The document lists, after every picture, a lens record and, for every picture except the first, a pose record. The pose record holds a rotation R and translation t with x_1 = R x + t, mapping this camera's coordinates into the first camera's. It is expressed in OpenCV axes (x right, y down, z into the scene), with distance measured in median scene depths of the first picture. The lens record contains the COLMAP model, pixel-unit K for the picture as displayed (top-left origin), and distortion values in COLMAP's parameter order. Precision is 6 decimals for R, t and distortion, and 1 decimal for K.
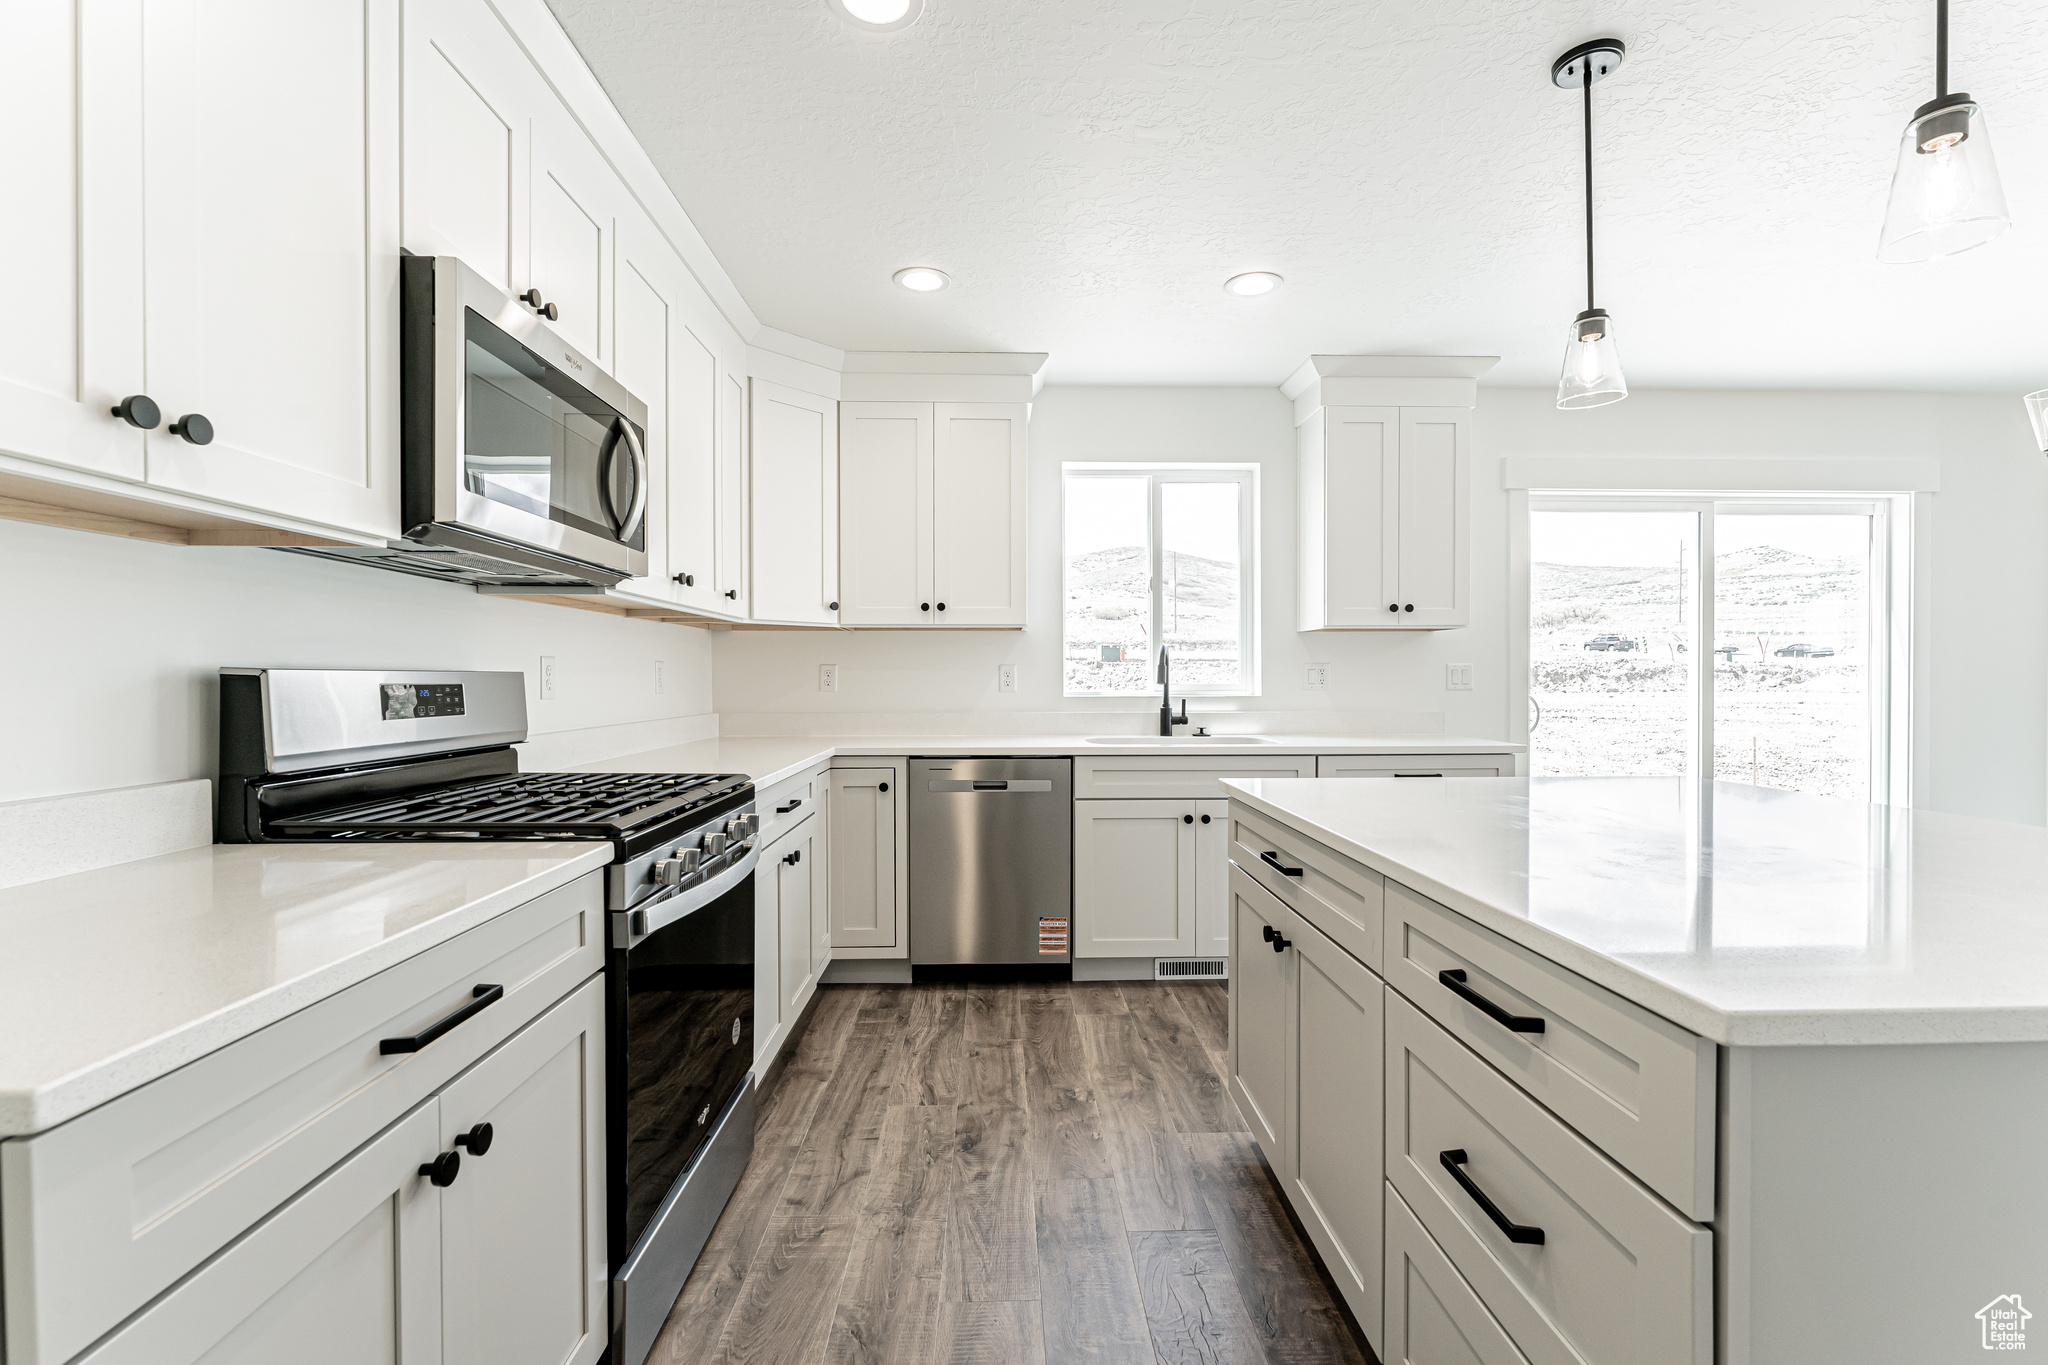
lens RADIAL K [[893.8, 0, 1025.4], [0, 893.8, 676.6], [0, 0, 1]] dist [-0.001150, -0.000100]
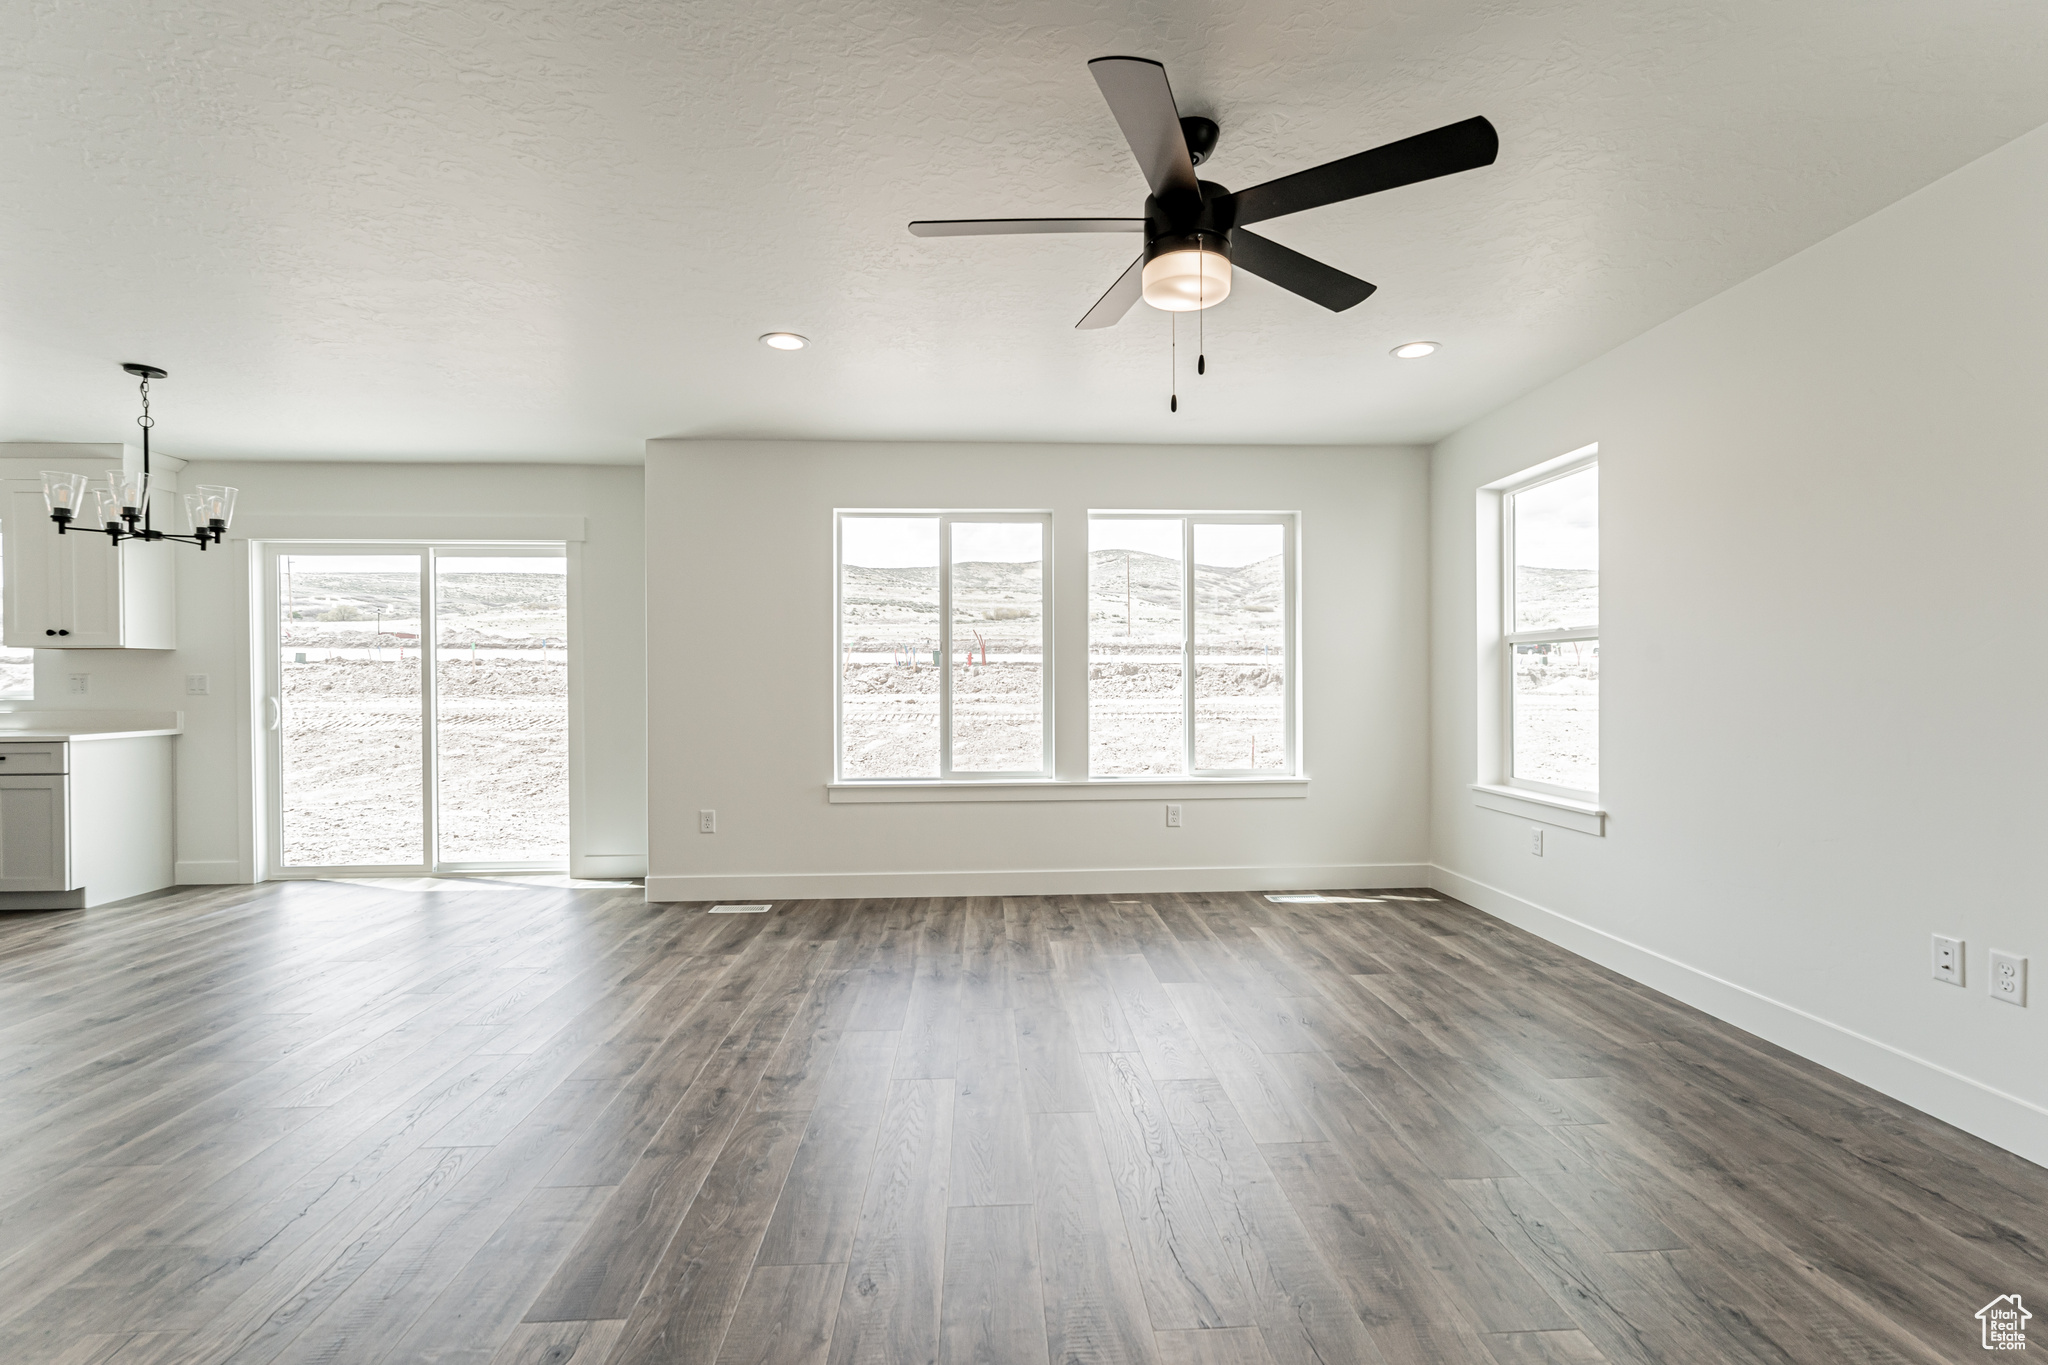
lens RADIAL K [[897.8, 0, 1019.6], [0, 897.8, 726.3], [0, 0, 1]] dist [-0.003118, -0.000399]
pose [[0.999973, -0.001563, 0.007132, 1.715757], [0.001198, 0.998703, 0.050896, -0.003239], [-0.007203, -0.050886, 0.998678, -0.308584]]
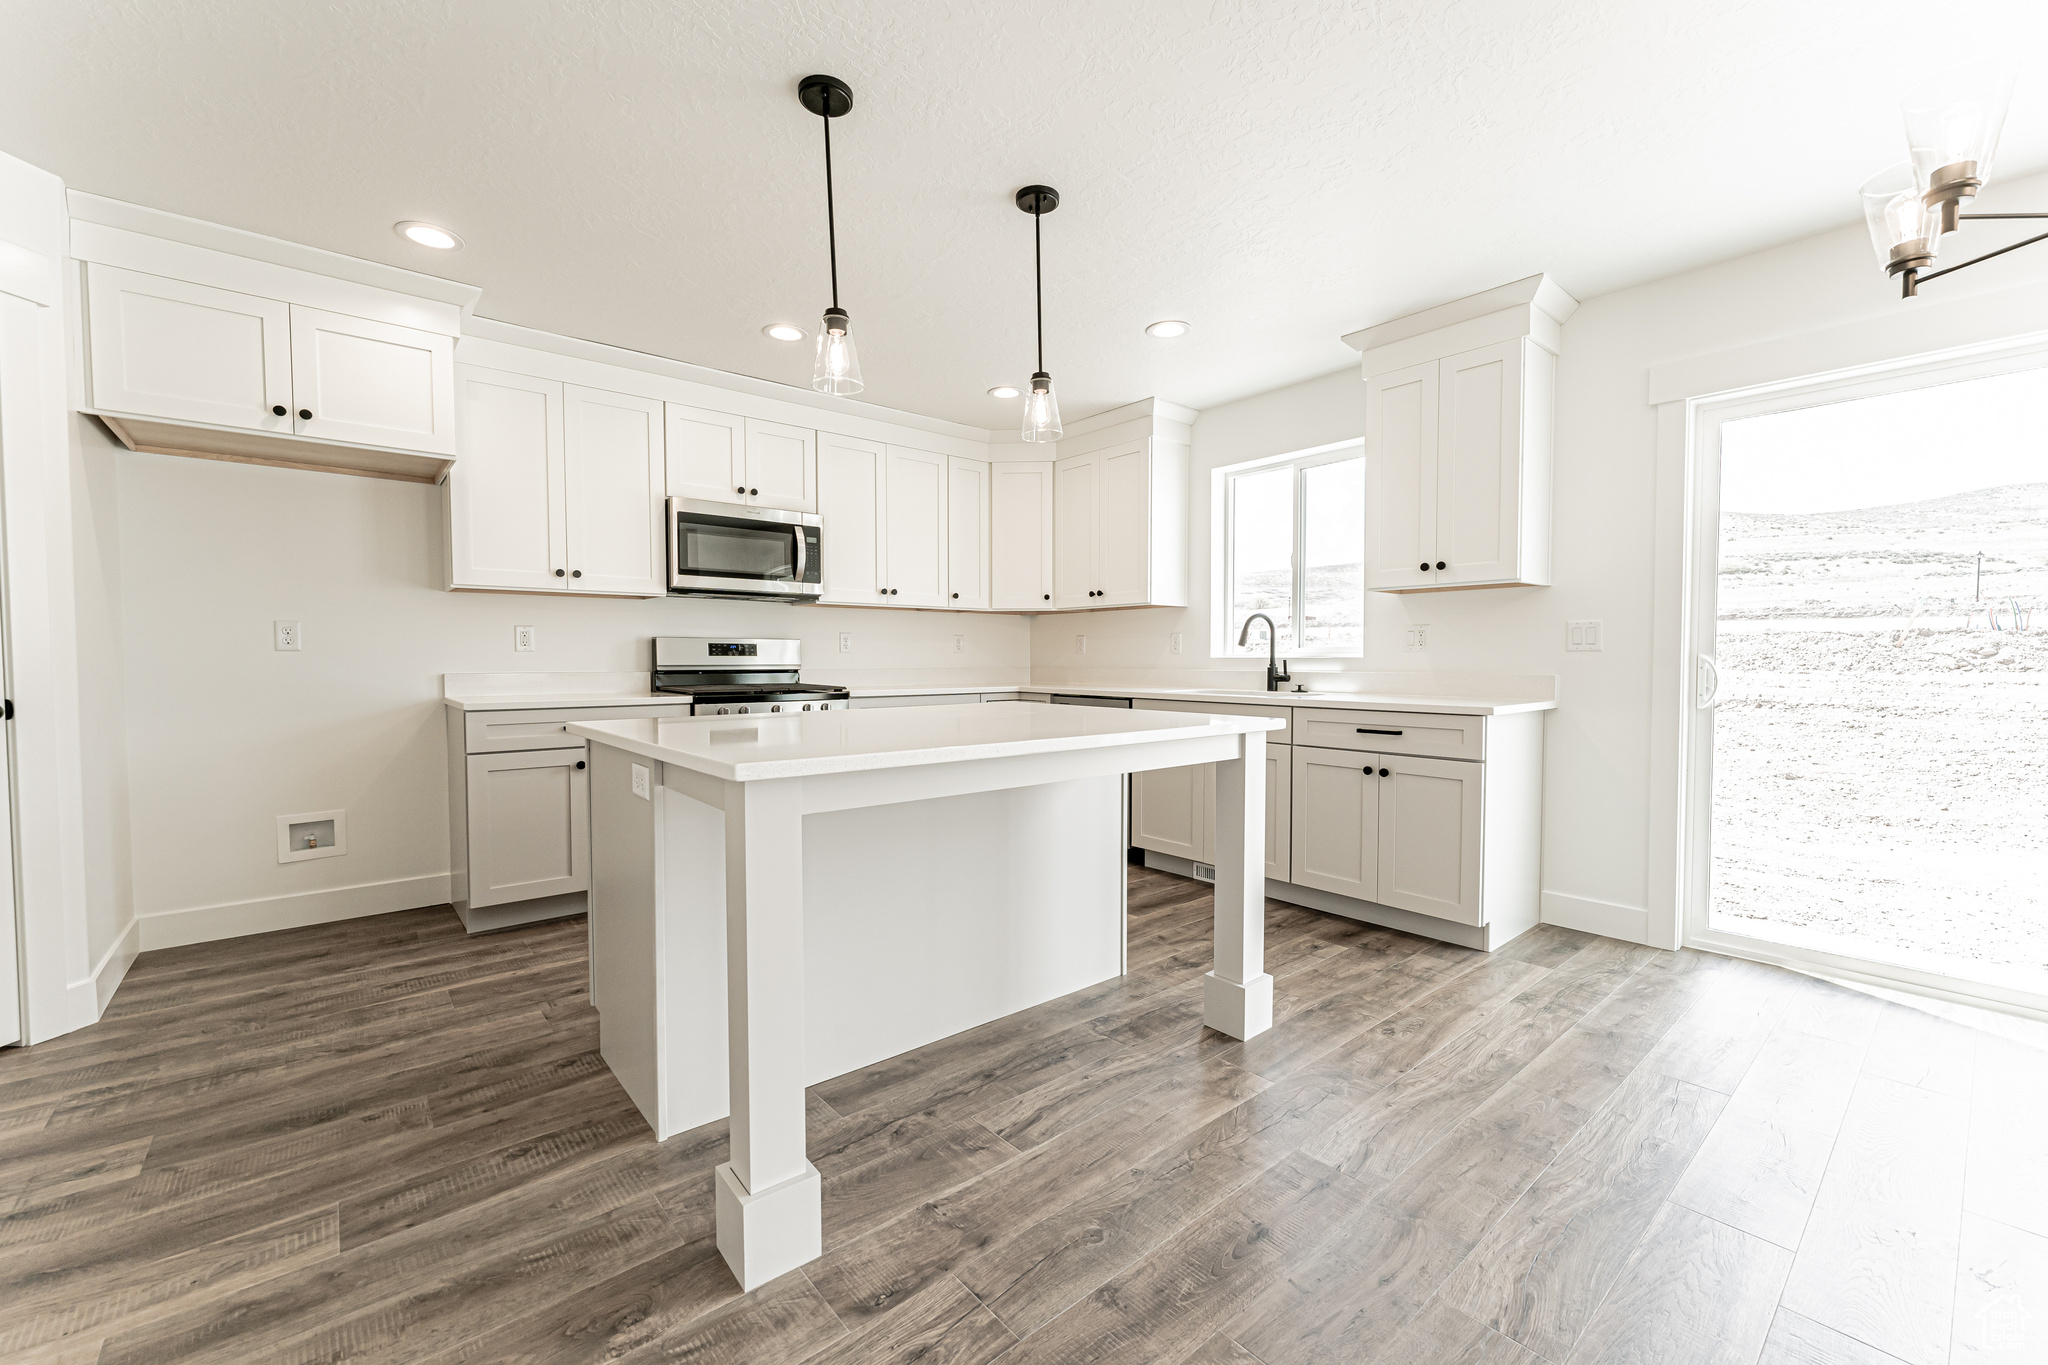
lens RADIAL K [[833.3, 0, 1021.5], [0, 833.3, 710.9], [0, 0, 1]] dist [0.000205, 0.000035]
pose [[0.624061, 0.049928, -0.779779, 0.808176], [0.000225, 0.997945, 0.064077, 0.022023], [0.781376, -0.040163, 0.622767, 0.058873]]
